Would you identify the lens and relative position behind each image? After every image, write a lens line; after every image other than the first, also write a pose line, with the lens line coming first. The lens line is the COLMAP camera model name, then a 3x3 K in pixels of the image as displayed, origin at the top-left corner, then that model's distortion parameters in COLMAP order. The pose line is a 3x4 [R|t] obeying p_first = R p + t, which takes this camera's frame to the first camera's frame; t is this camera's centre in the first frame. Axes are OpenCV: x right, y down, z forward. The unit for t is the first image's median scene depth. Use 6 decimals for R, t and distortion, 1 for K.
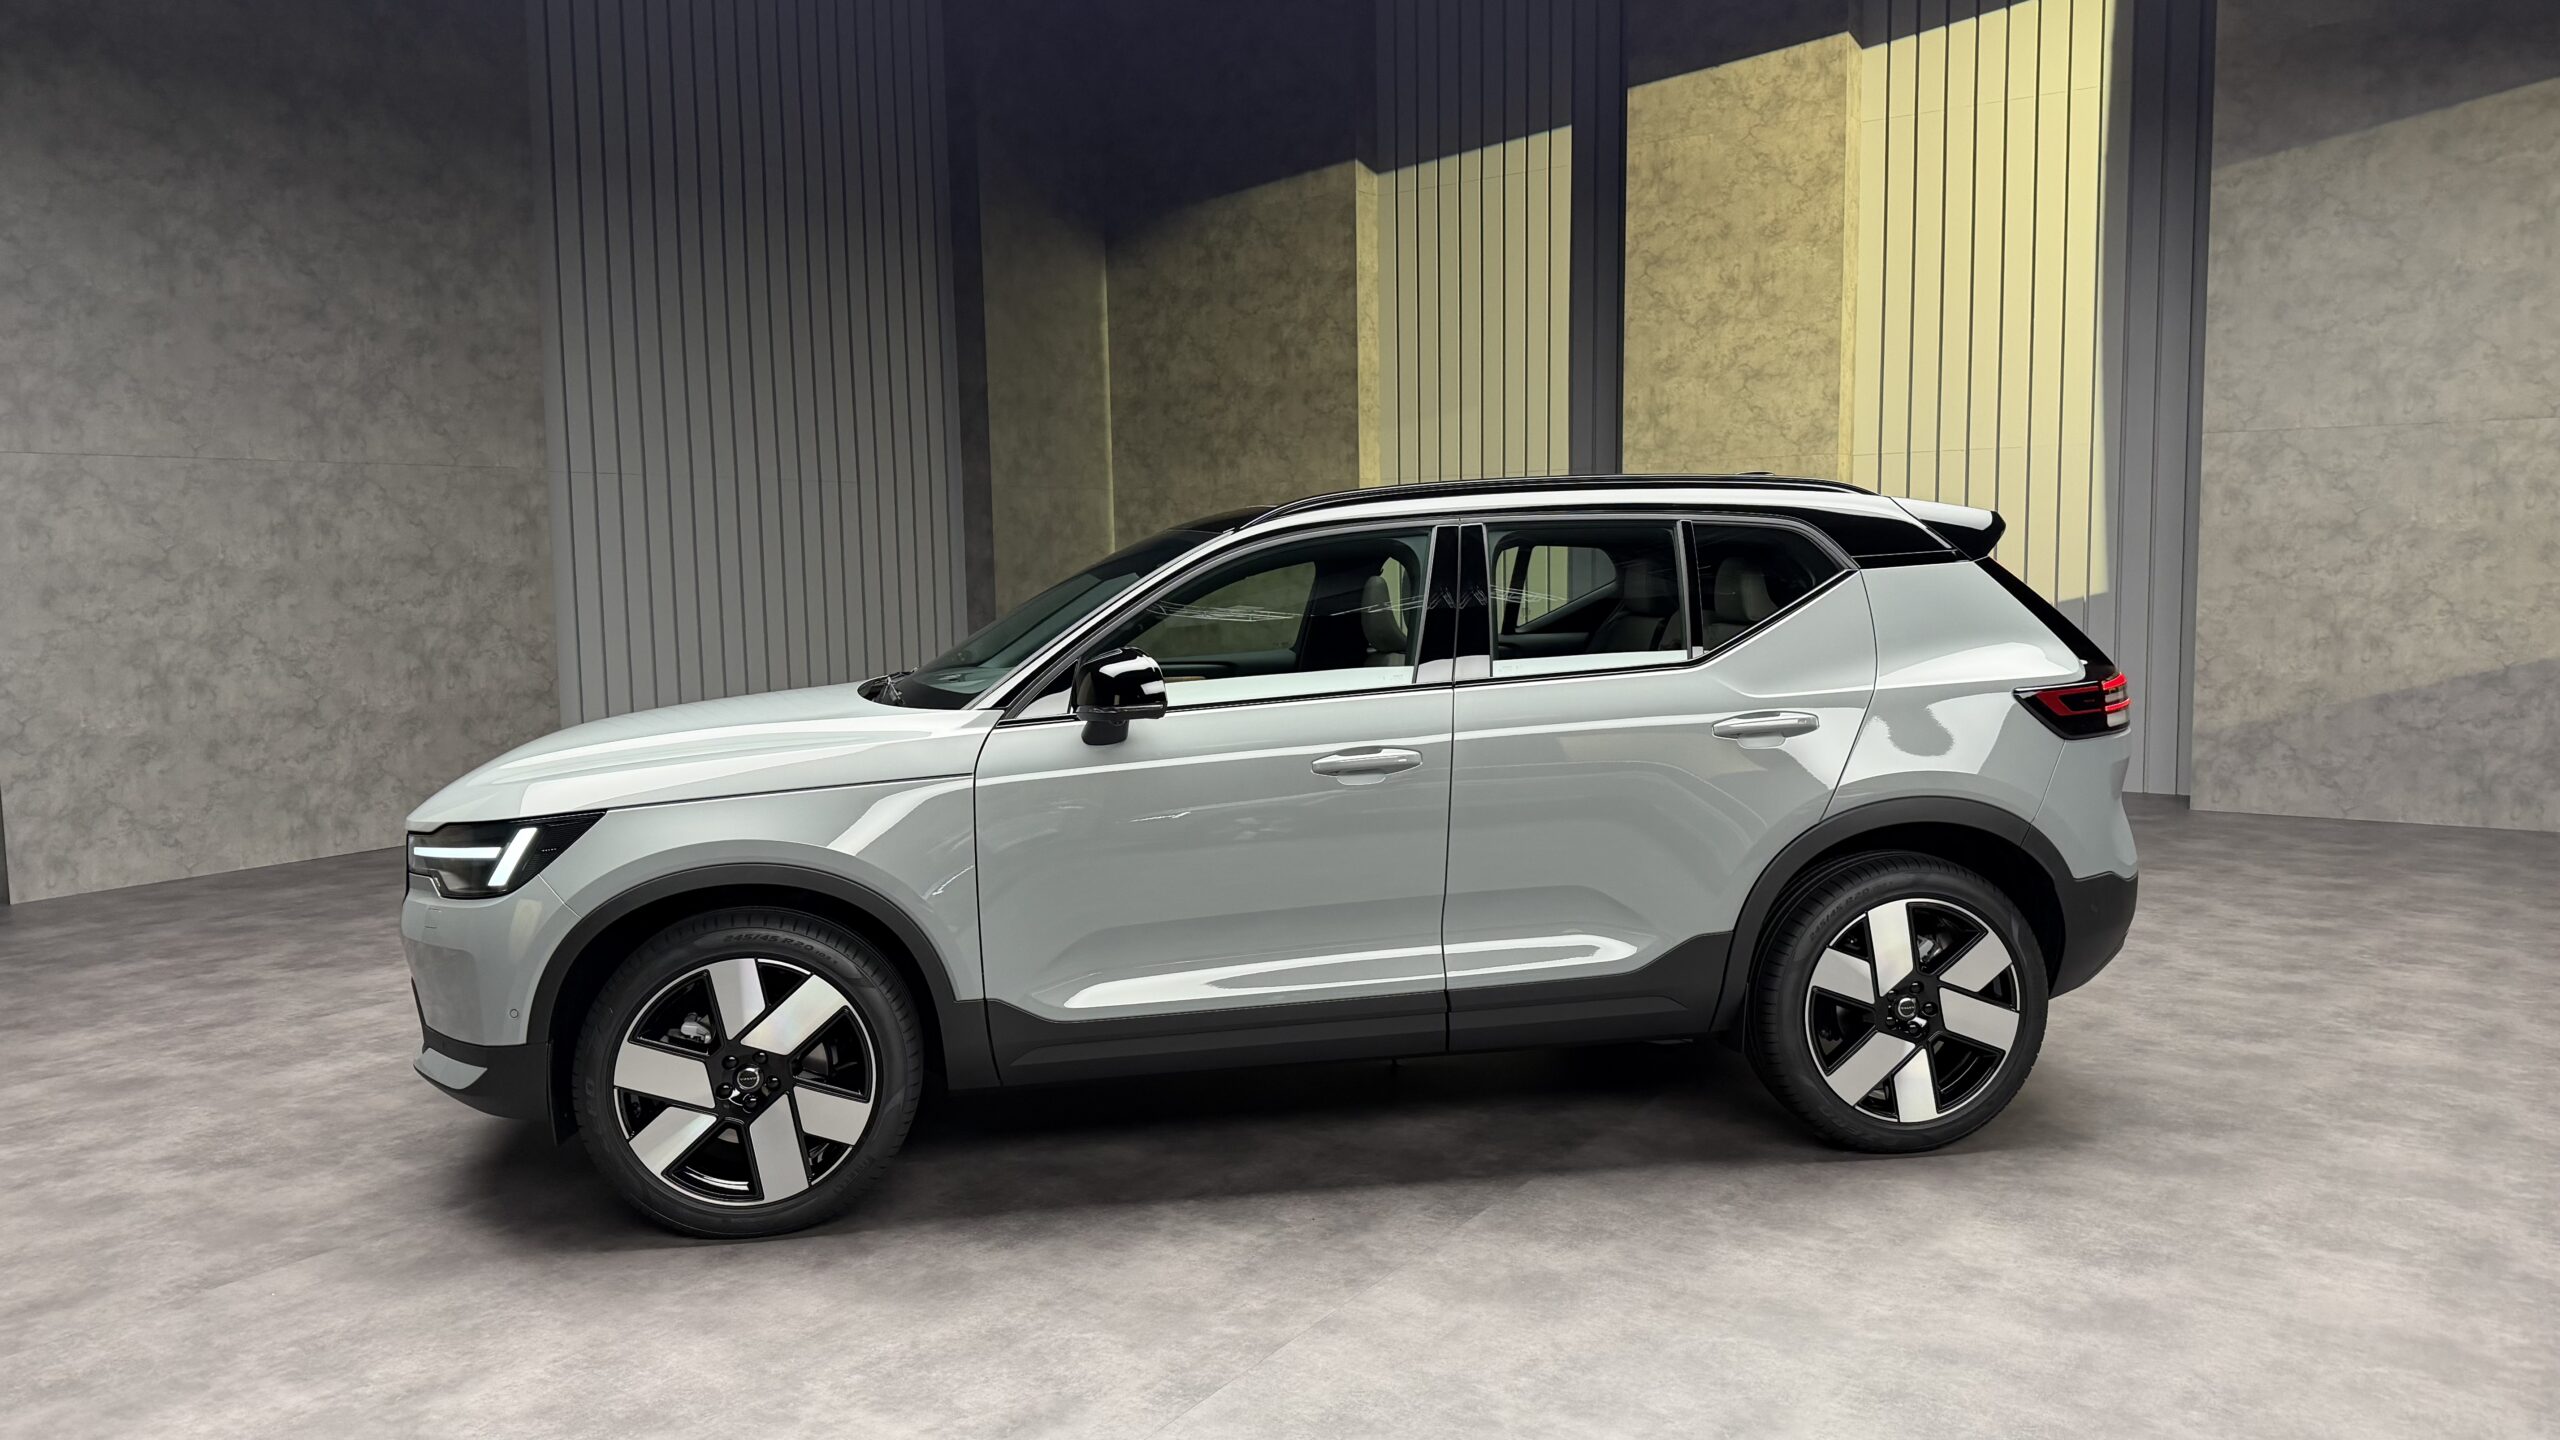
lens RADIAL K [[1754.1, 0, 1280.0], [0, 1754.1, 720.0], [0, 0, 1]] dist [0.071435, -0.115797]
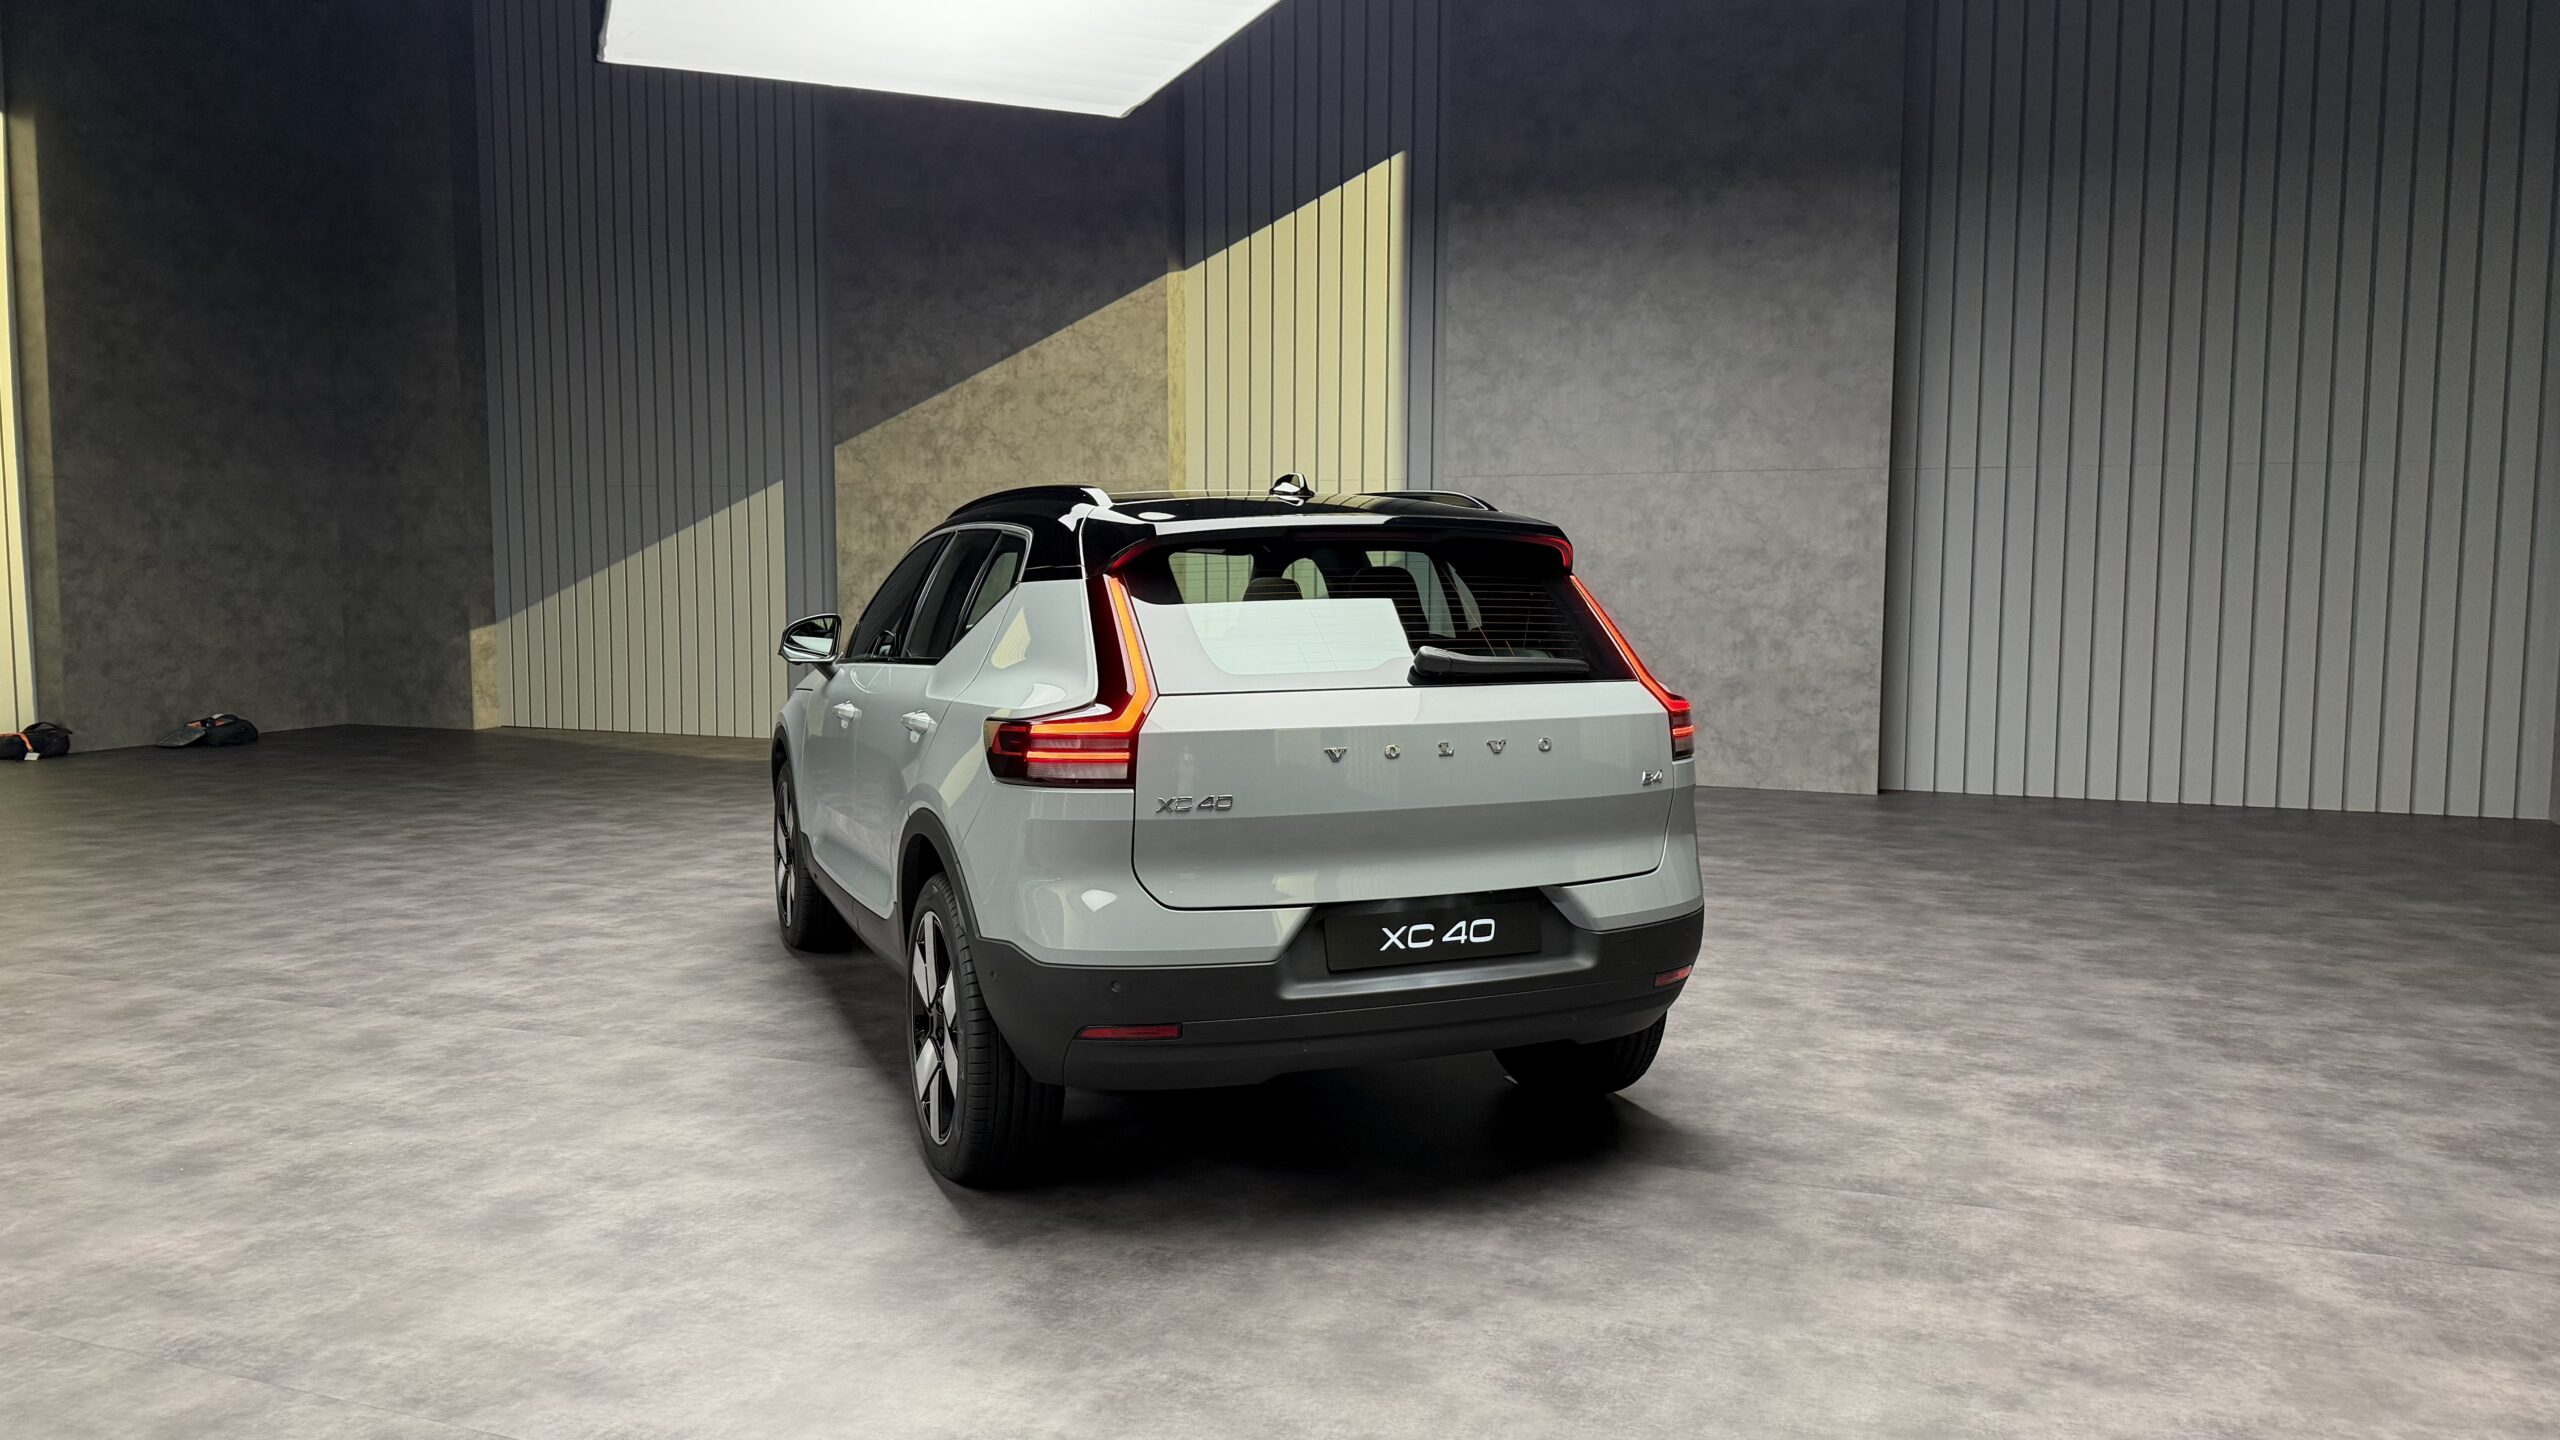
lens RADIAL K [[1728.4, 0, 1280.0], [0, 1728.4, 720.0], [0, 0, 1]] dist [0.142029, -0.354404]
pose [[0.256360, 0.106181, -0.960732, 0.495161], [-0.095304, 0.991881, 0.084193, -0.040061], [0.961871, 0.069978, 0.264398, 0.342083]]
